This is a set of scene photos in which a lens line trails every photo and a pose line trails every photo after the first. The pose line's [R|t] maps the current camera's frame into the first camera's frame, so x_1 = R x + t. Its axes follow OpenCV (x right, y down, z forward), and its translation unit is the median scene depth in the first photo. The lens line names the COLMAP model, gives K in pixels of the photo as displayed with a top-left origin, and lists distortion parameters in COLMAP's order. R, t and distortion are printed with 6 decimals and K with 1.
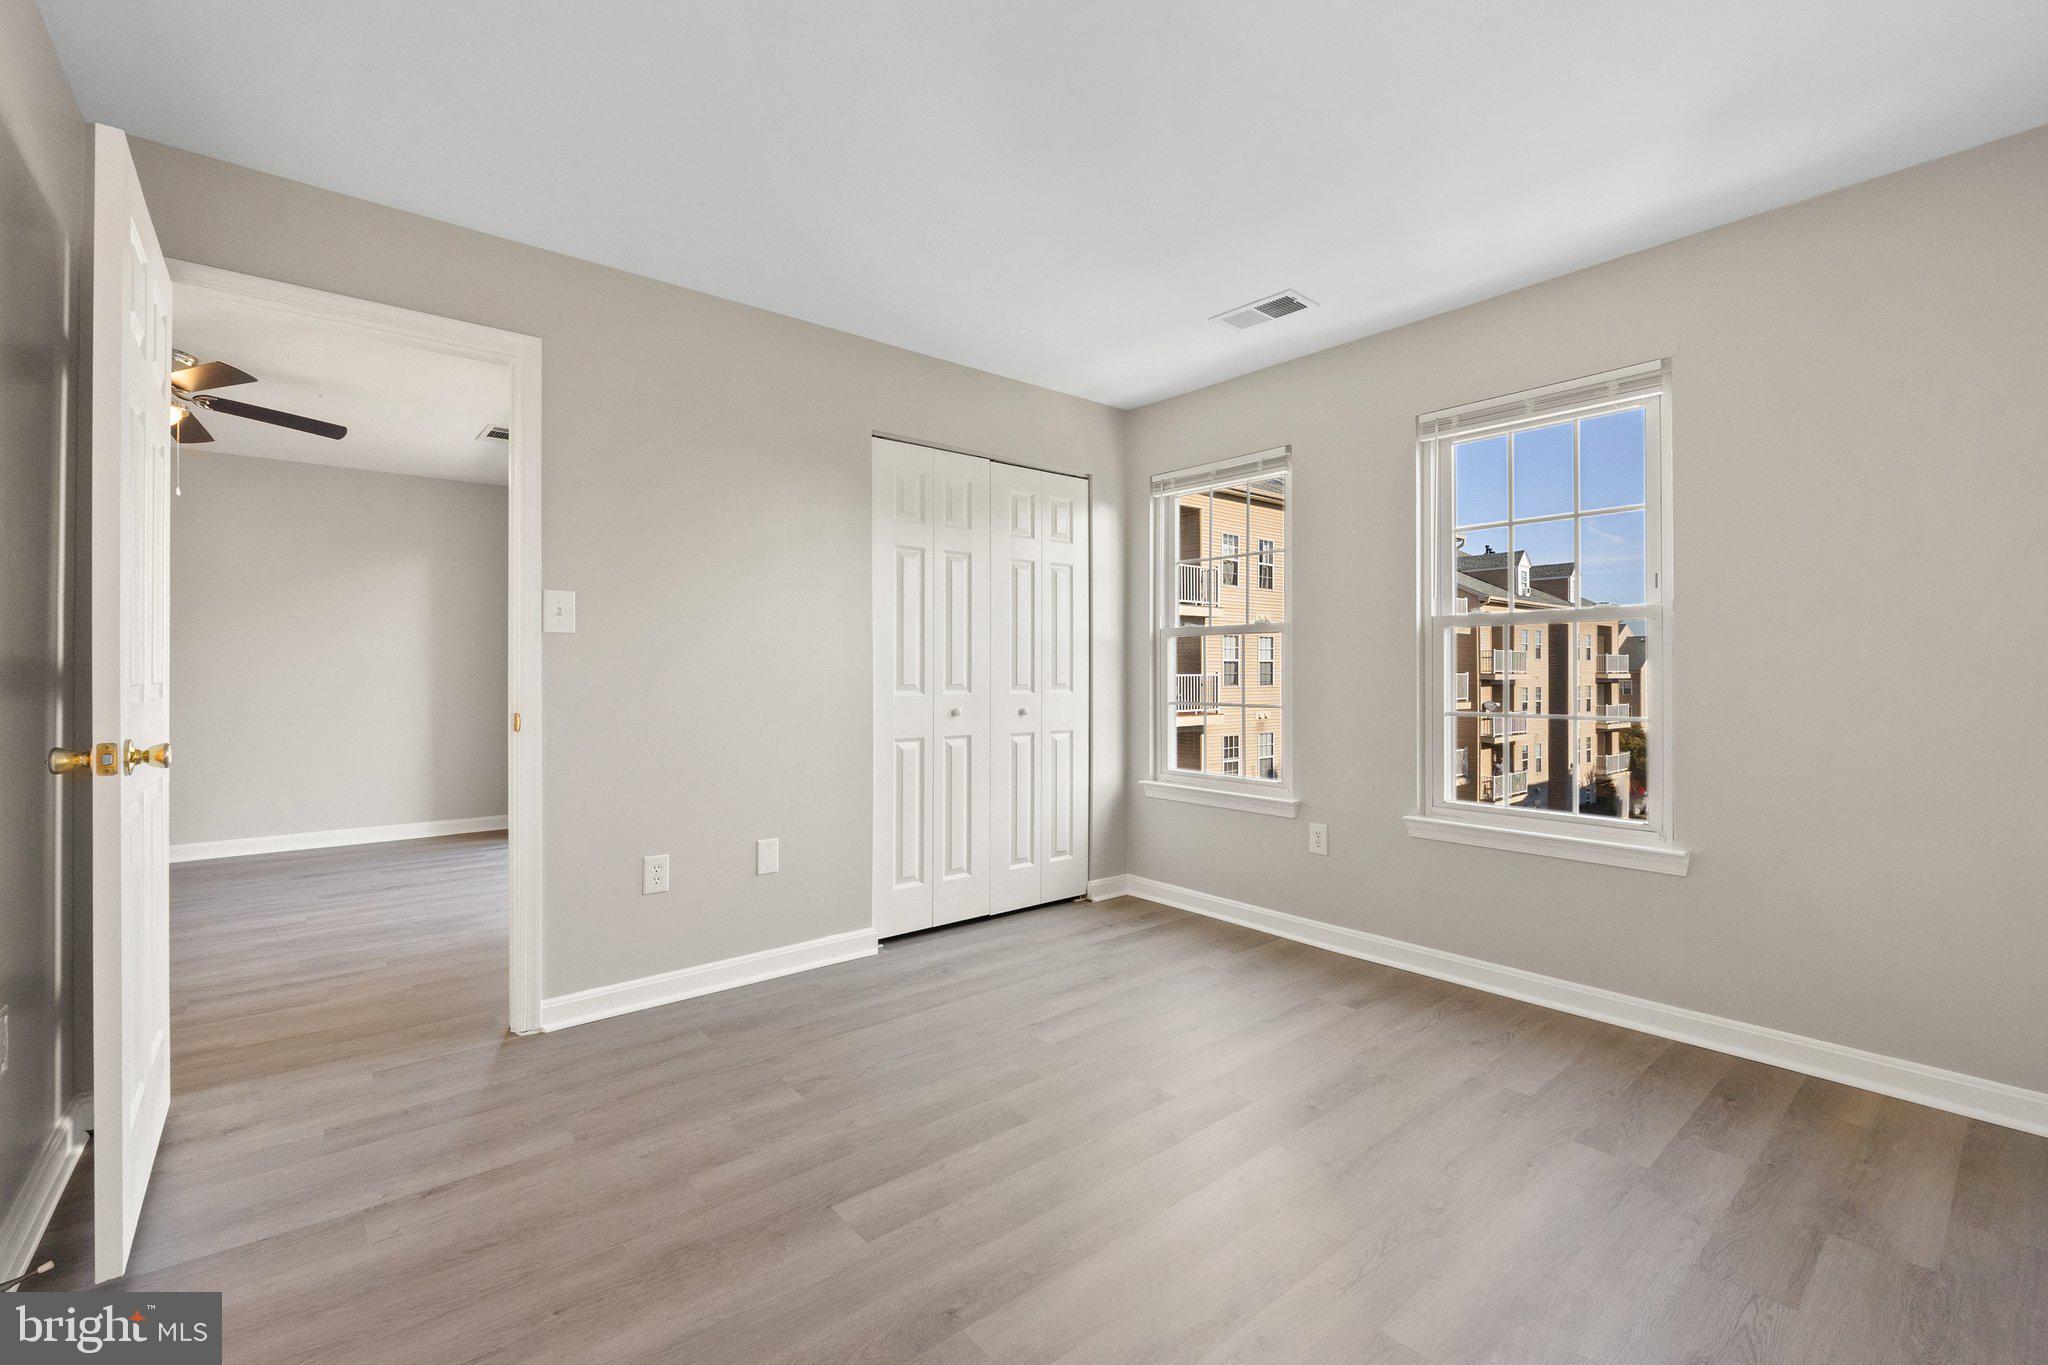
lens RADIAL K [[876.2, 0, 1014.8], [0, 876.2, 672.2], [0, 0, 1]] dist [0.000174, -0.000358]
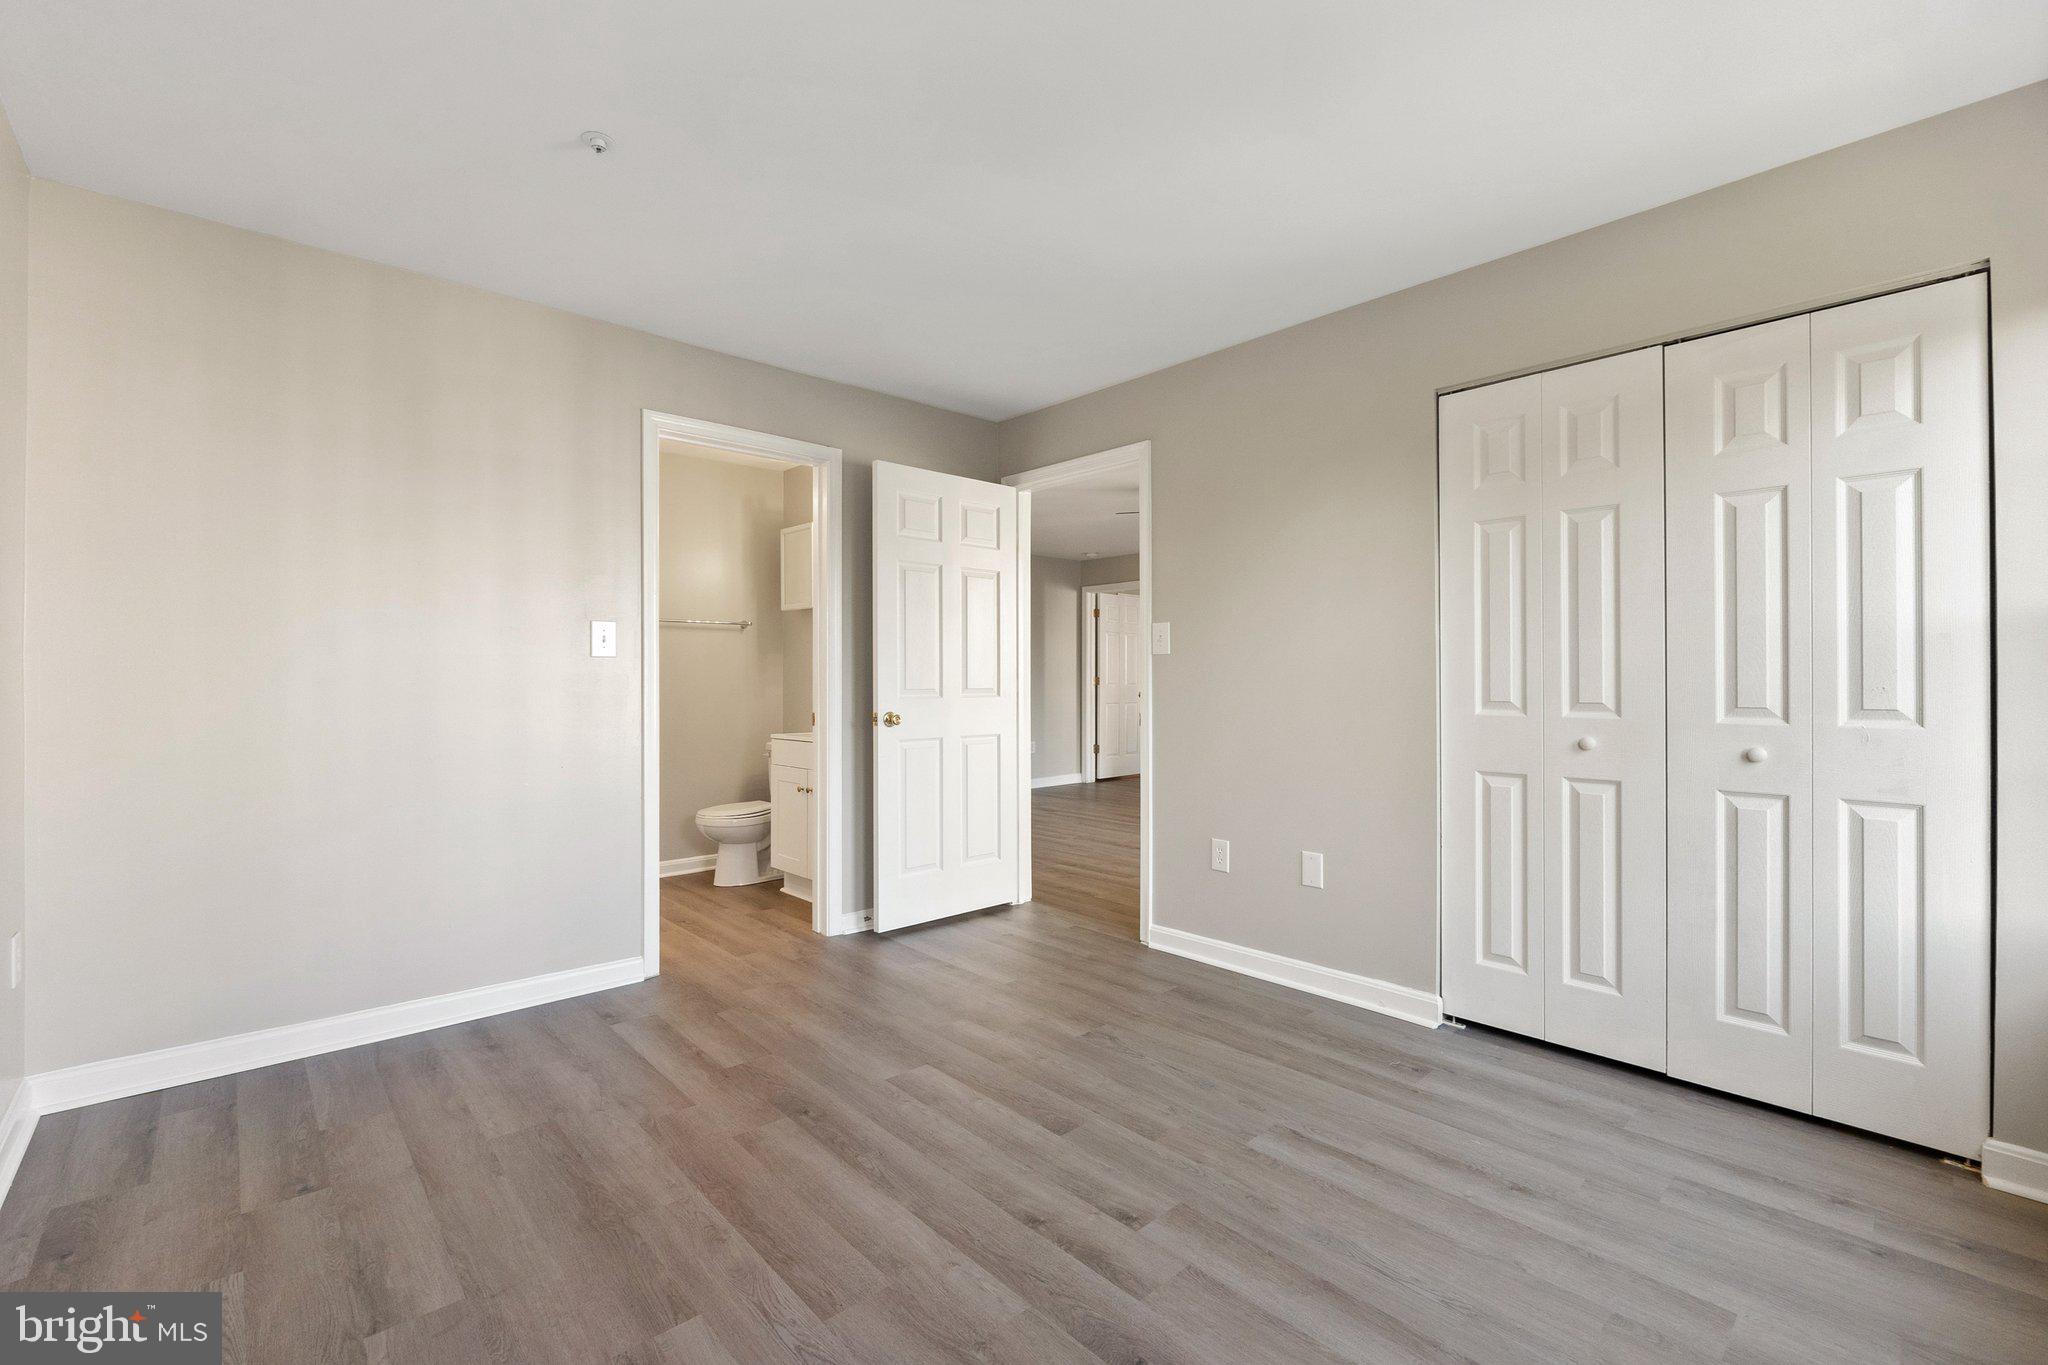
lens RADIAL K [[871.9, 0, 1024.0], [0, 871.9, 682.5], [0, 0, 1]] dist [-0.000995, -0.000177]
pose [[0.052277, 0.002936, -0.998628, 0.589291], [0.000314, 0.999996, 0.002956, -0.004595], [0.998633, -0.000468, 0.052276, 0.531734]]
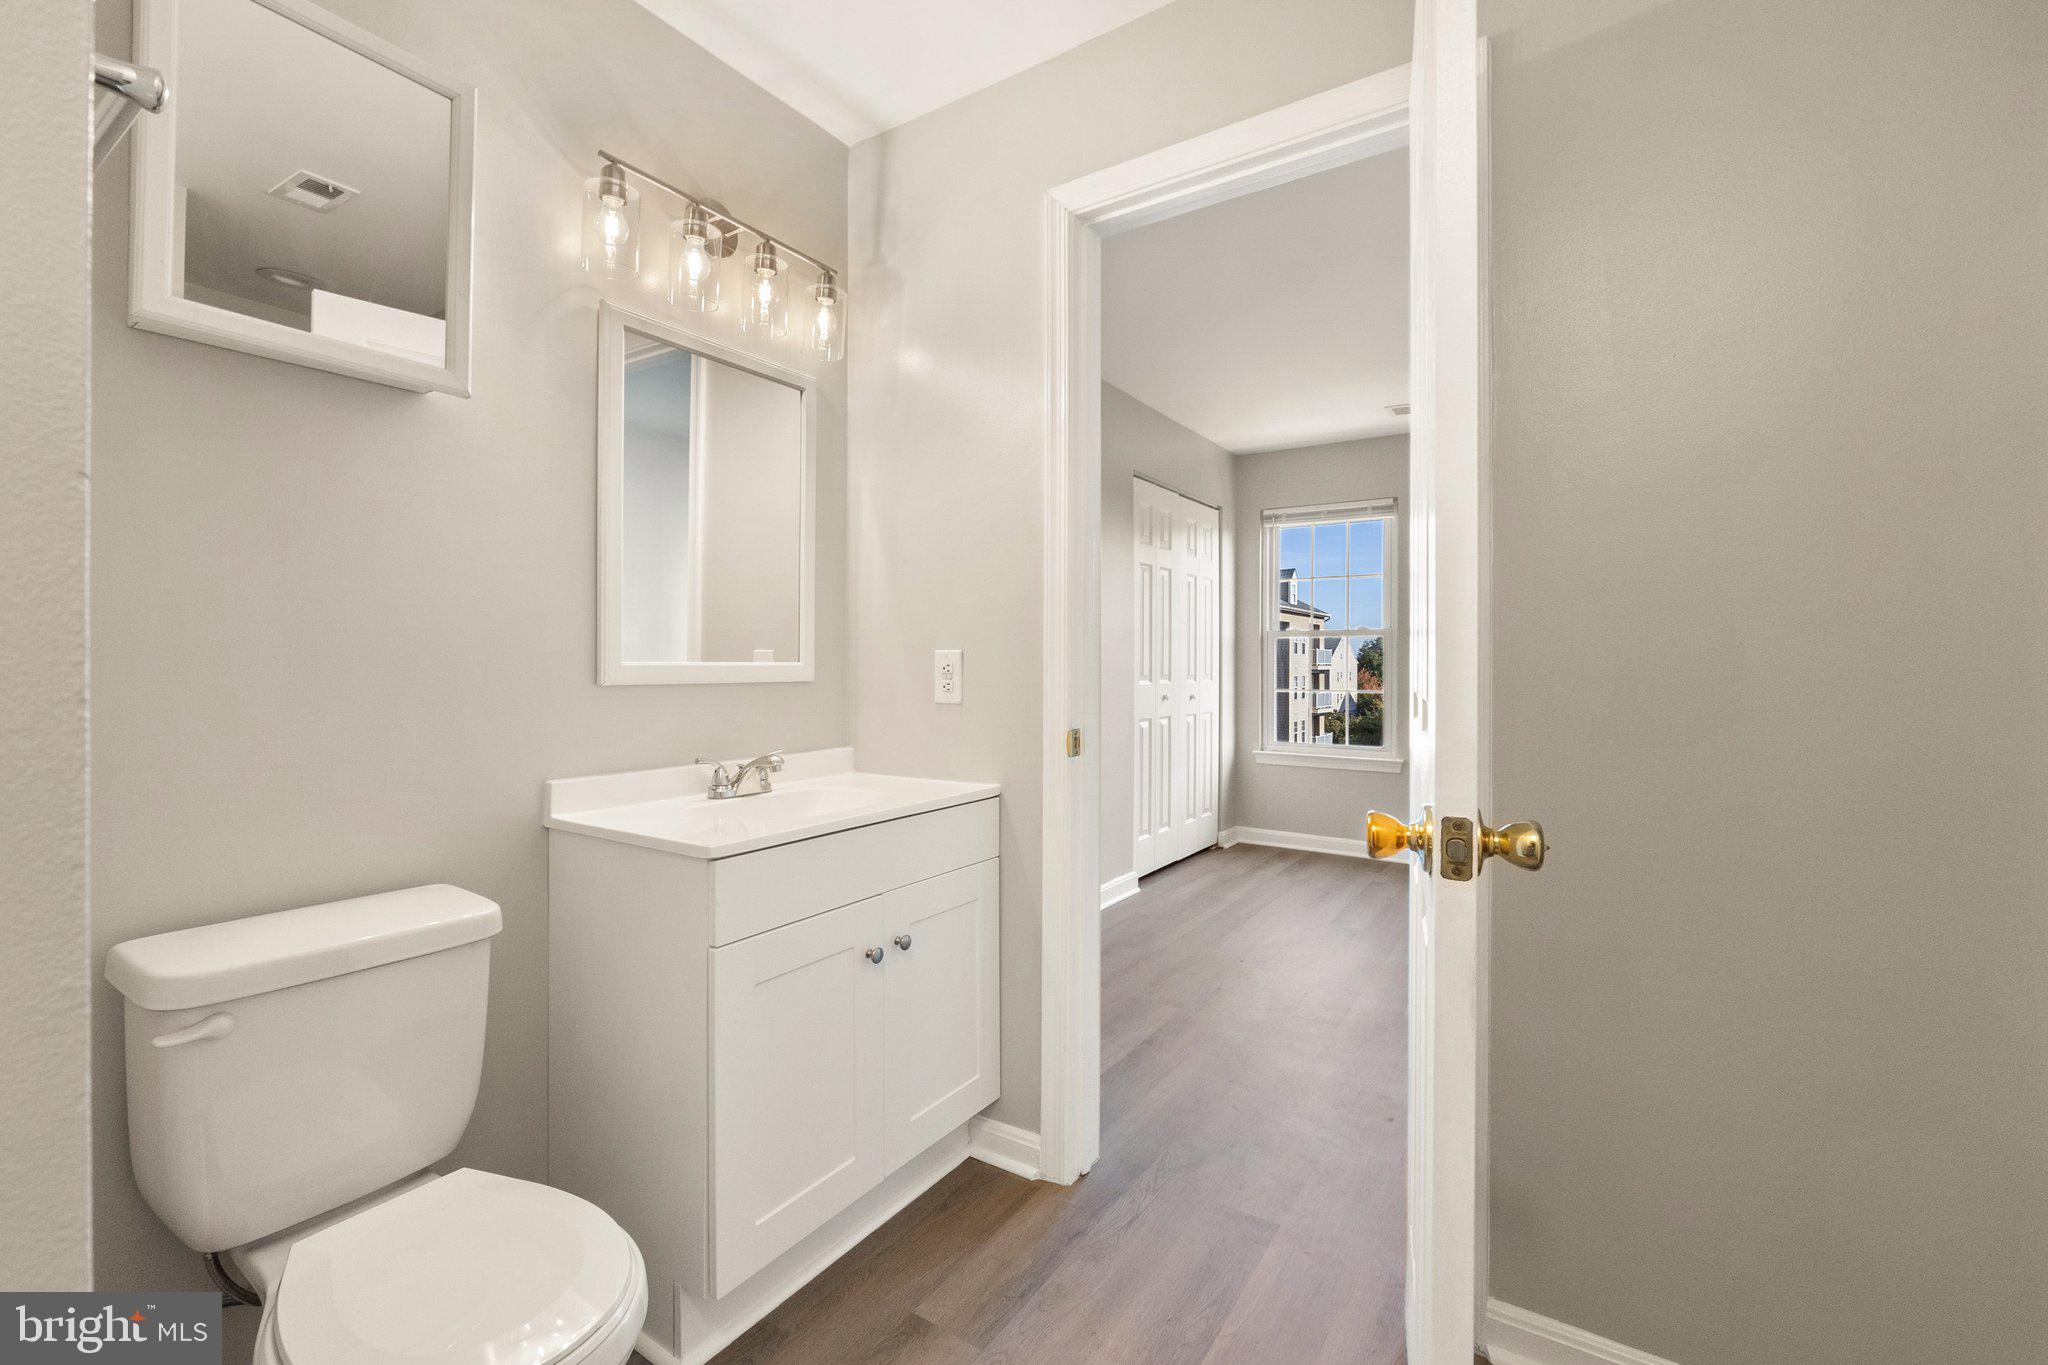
lens RADIAL K [[874.1, 0, 1025.4], [0, 874.1, 661.9], [0, 0, 1]] dist [-0.000598, -0.000022]
pose [[0.957512, 0.002195, 0.288384, -0.612345], [-0.001374, 0.999994, -0.003051, 0.000081], [-0.288389, 0.002525, 0.957510, -0.125147]]
